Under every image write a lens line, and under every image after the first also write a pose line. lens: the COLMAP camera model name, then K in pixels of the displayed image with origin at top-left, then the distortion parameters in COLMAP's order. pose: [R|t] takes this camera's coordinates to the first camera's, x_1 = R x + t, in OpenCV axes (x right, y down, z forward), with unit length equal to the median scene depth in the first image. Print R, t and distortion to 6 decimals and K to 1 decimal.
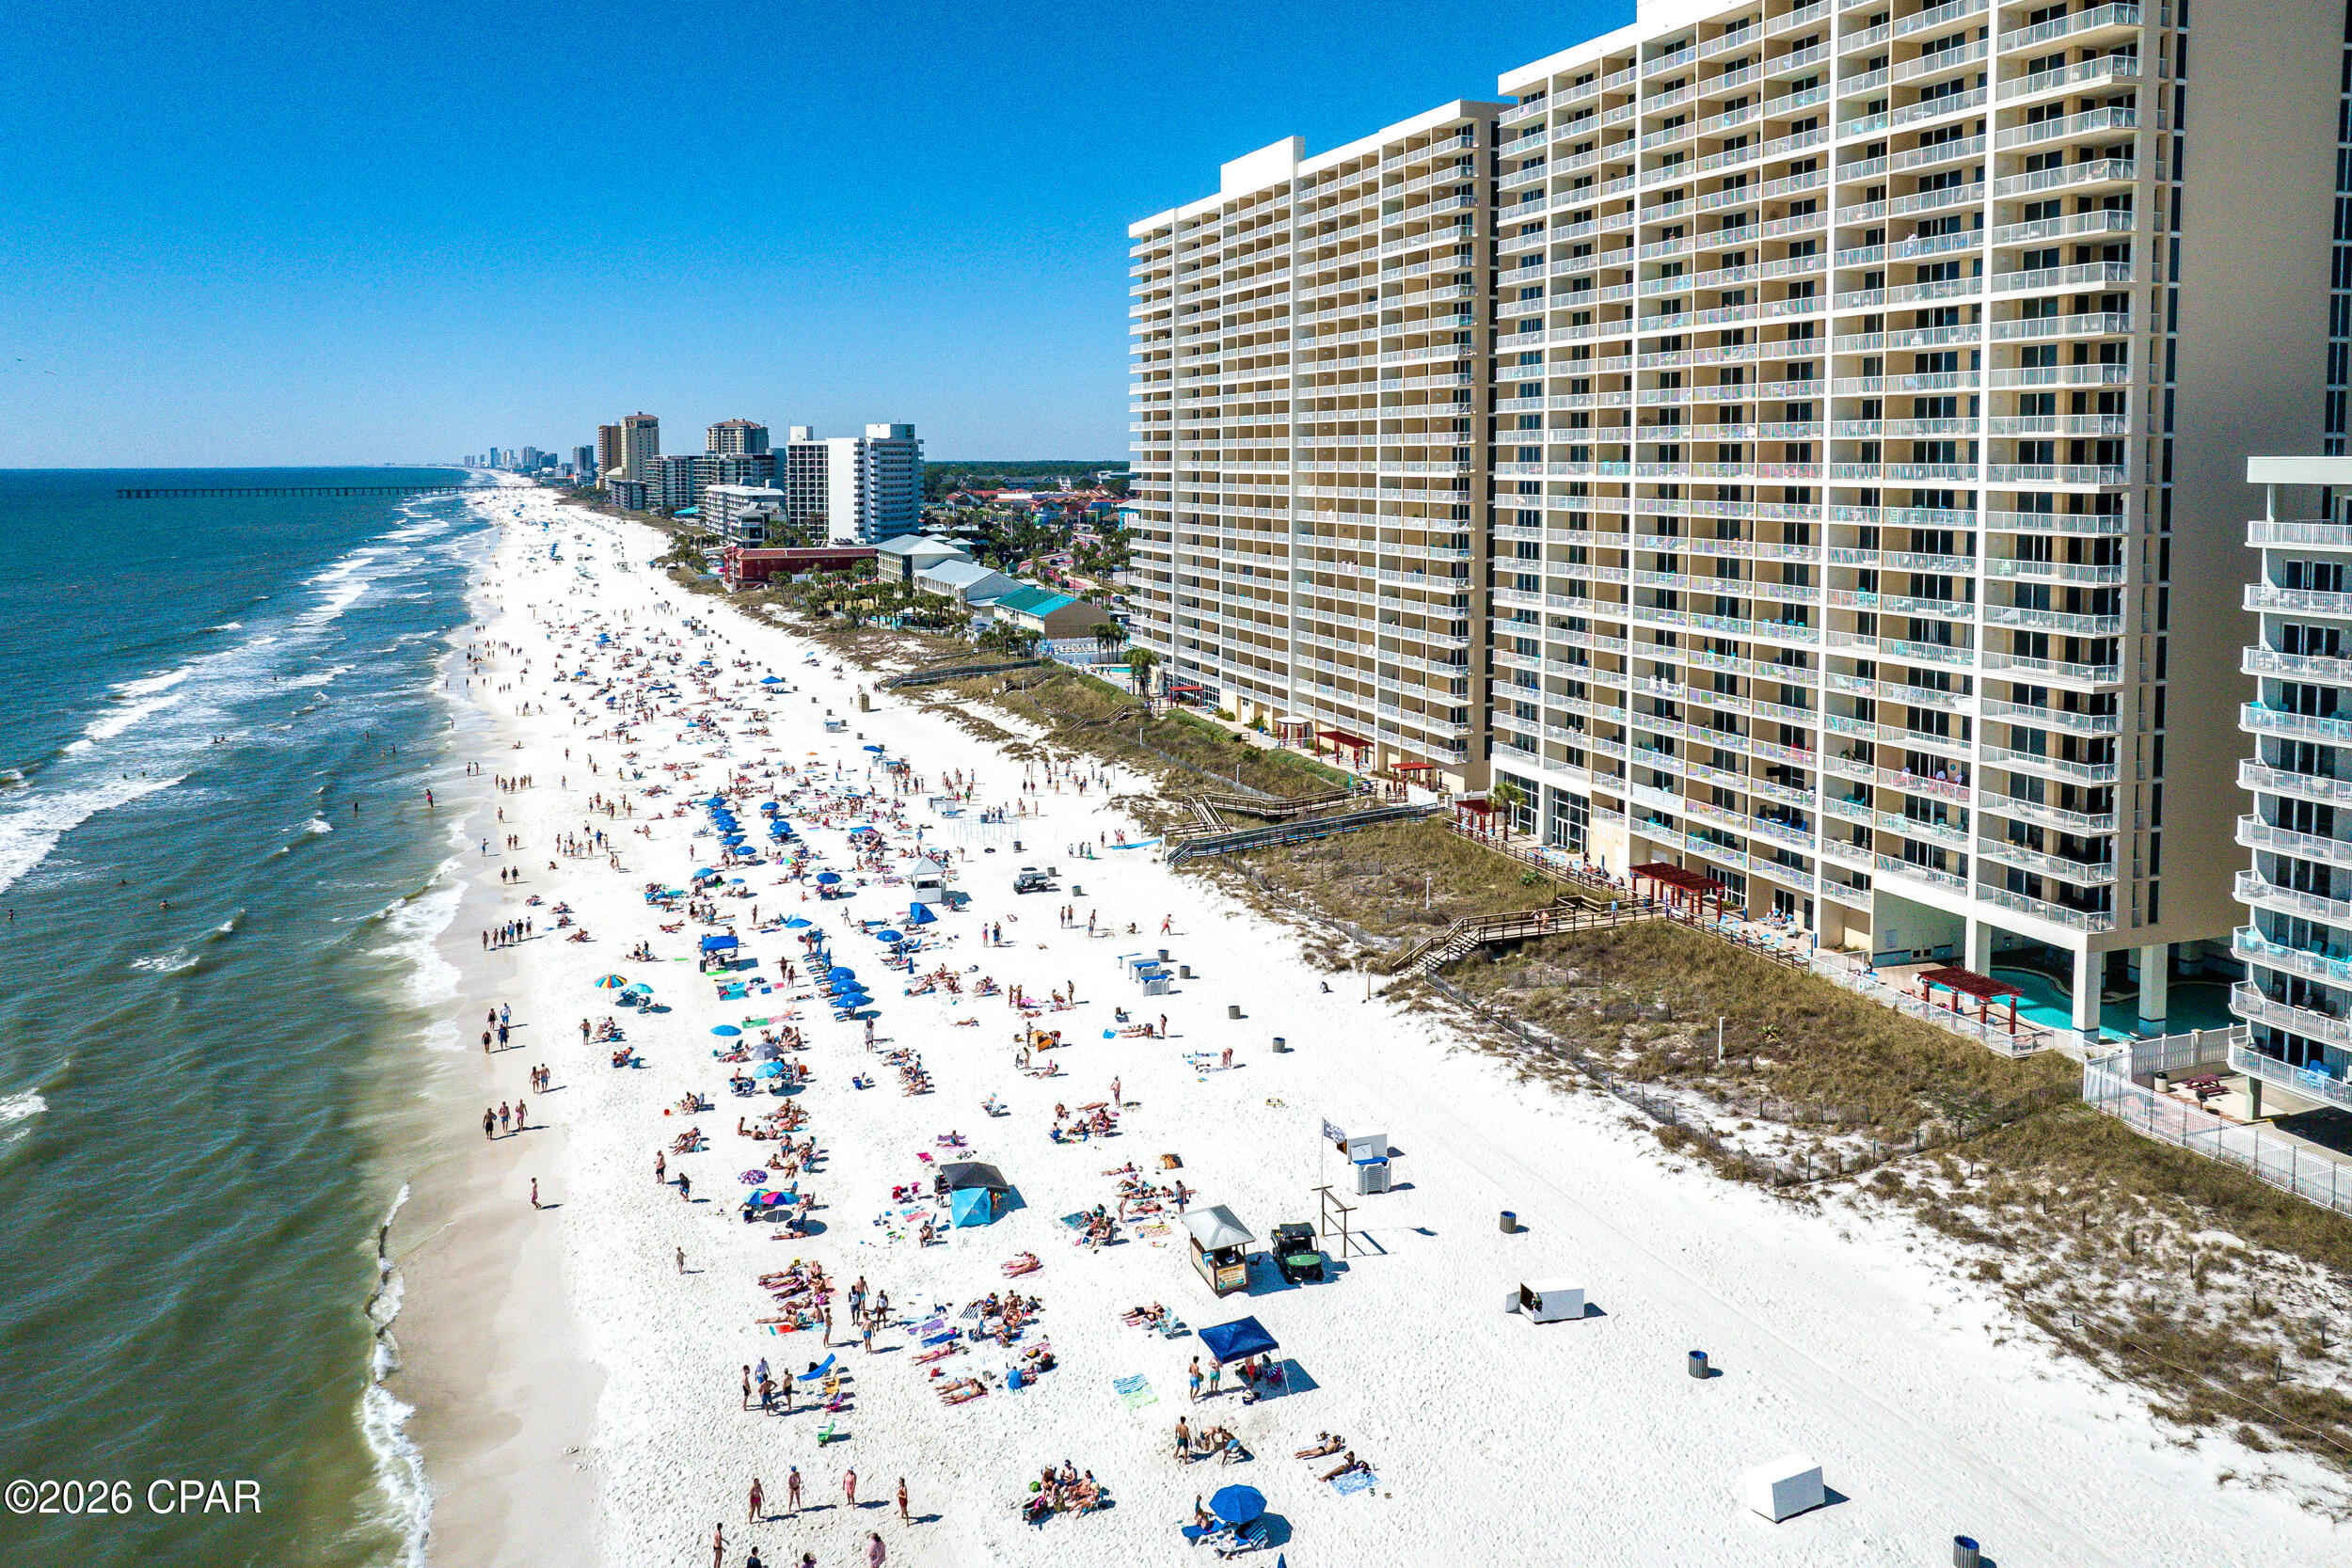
lens RADIAL K [[1687.7, 0, 1159.3], [0, 1687.7, 566.8], [0, 0, 1]] dist [0.002299, 0.001486]
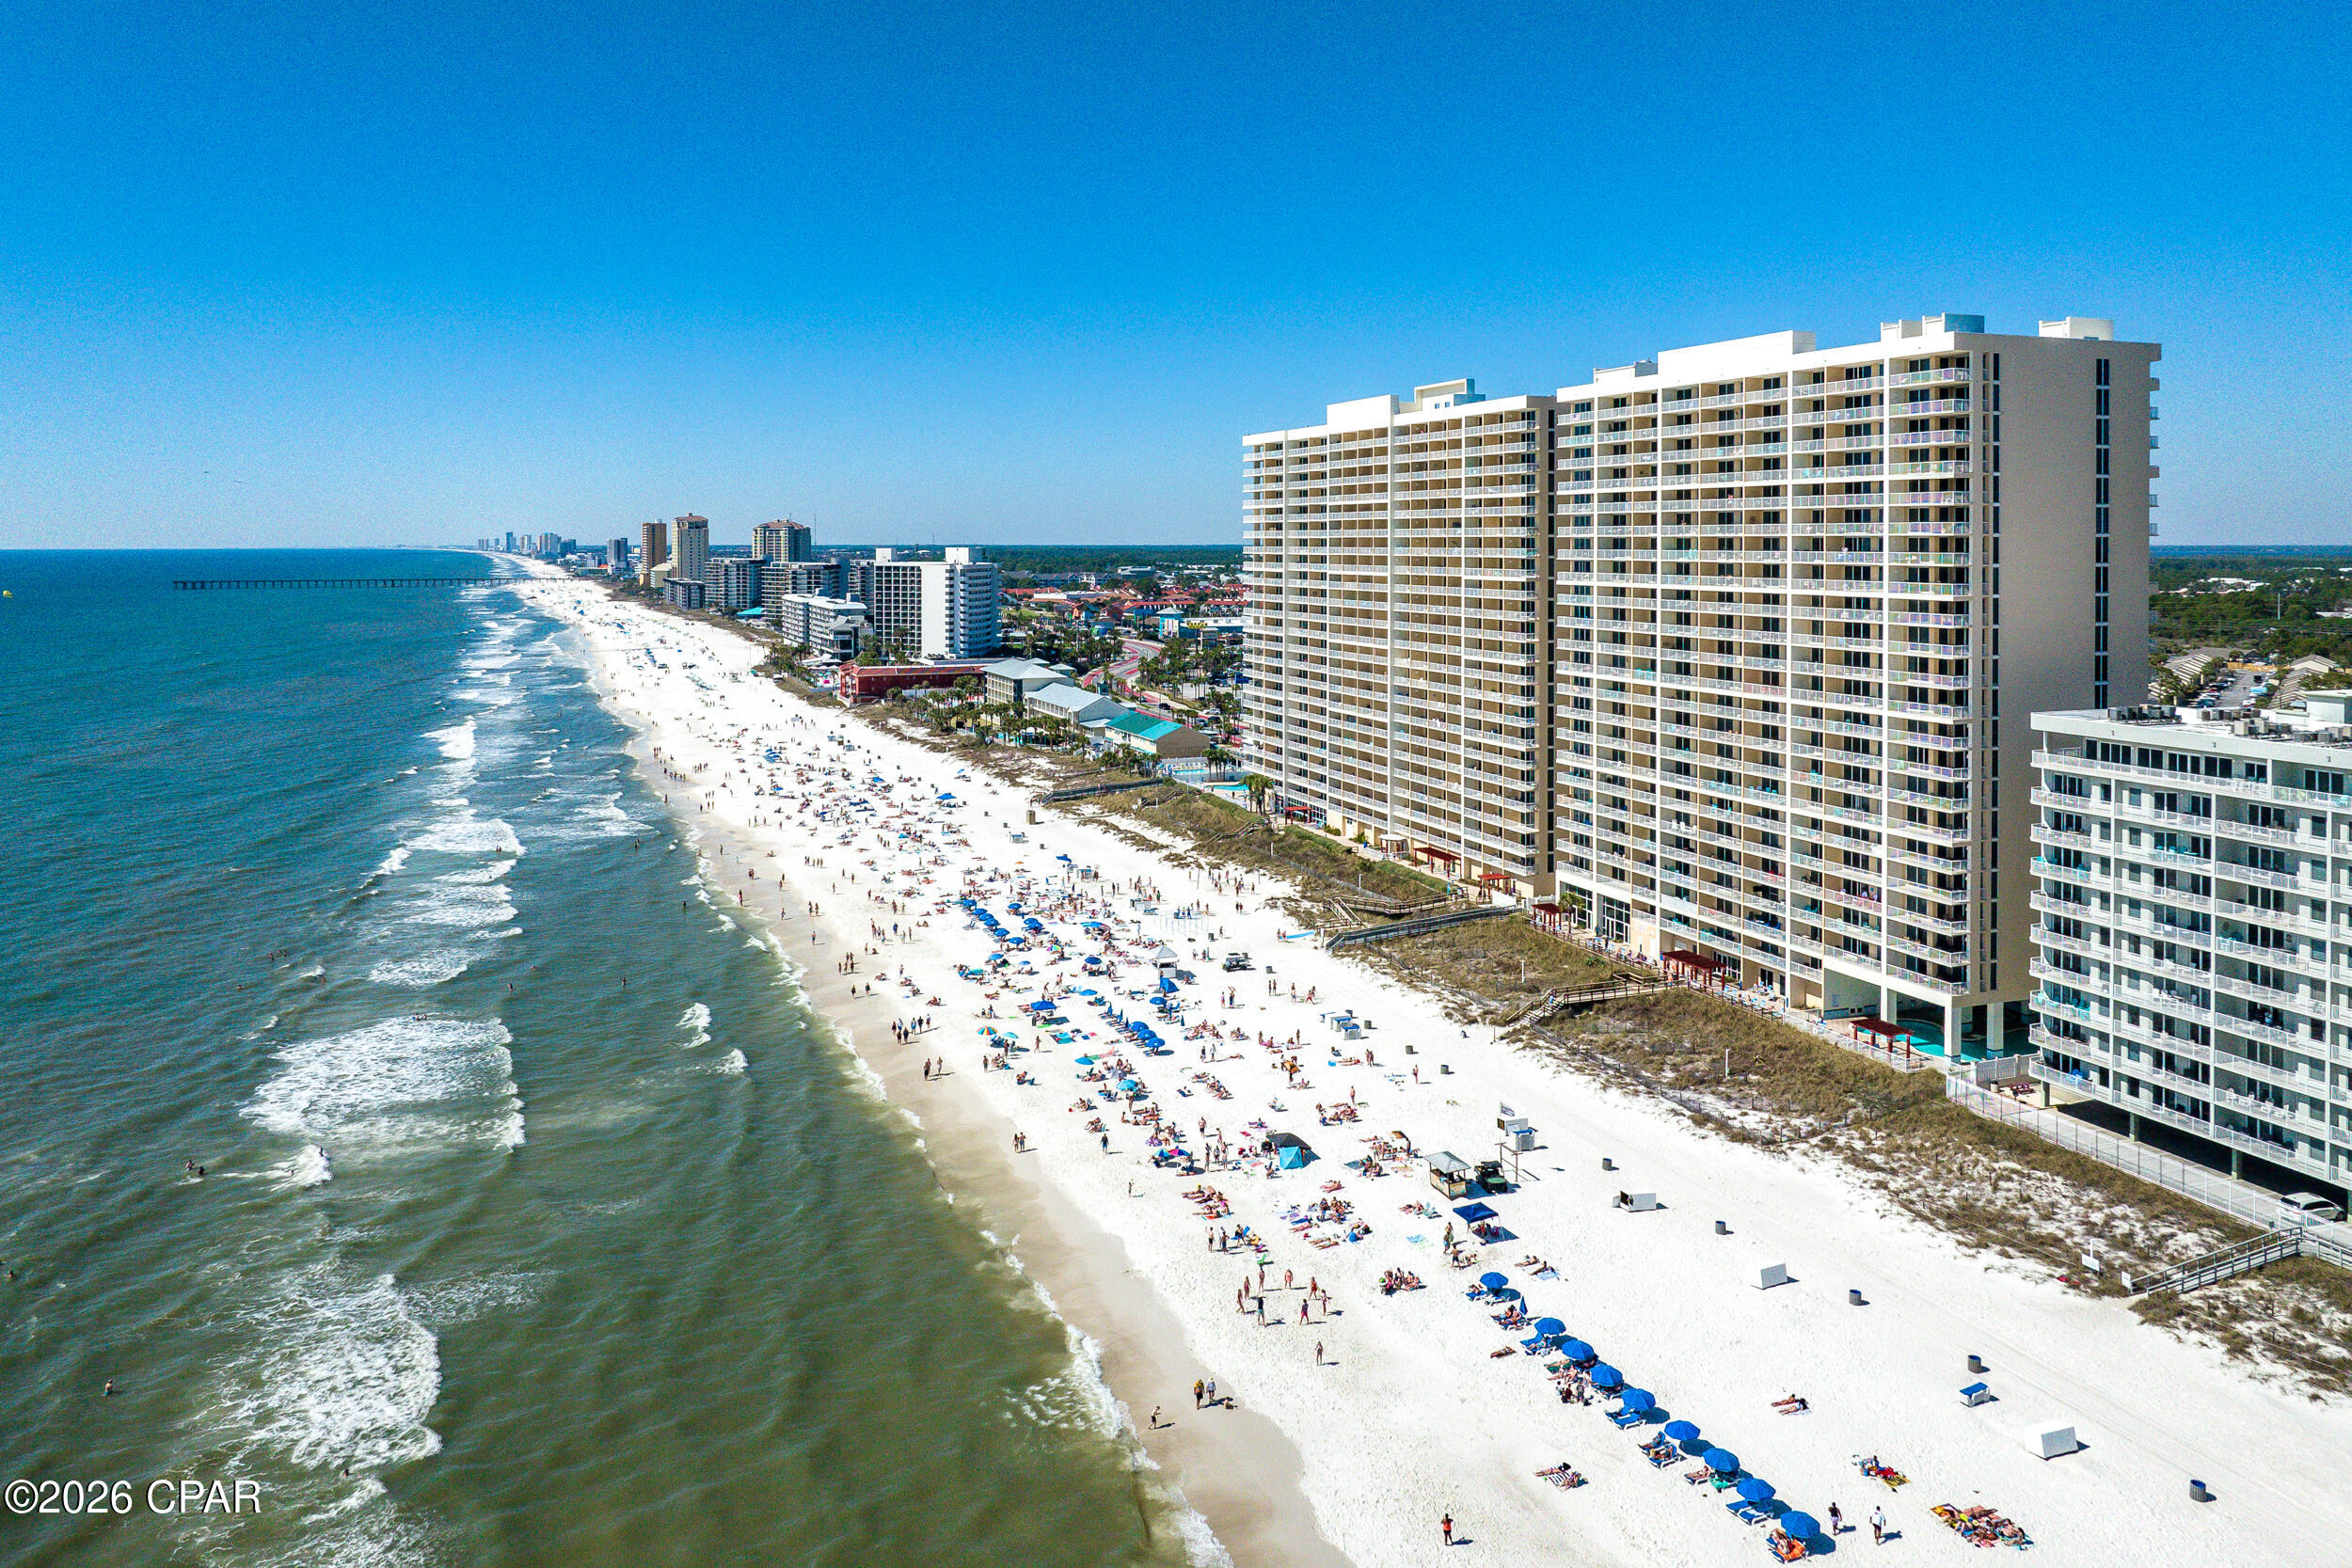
lens RADIAL K [[1657.7, 0, 1166.5], [0, 1657.7, 575.0], [0, 0, 1]] dist [0.006569, -0.000443]
pose [[0.999981, -0.000065, 0.006127, -0.148414], [0.000328, 0.999079, -0.042898, -0.082189], [-0.006118, 0.042899, 0.999061, -0.419109]]
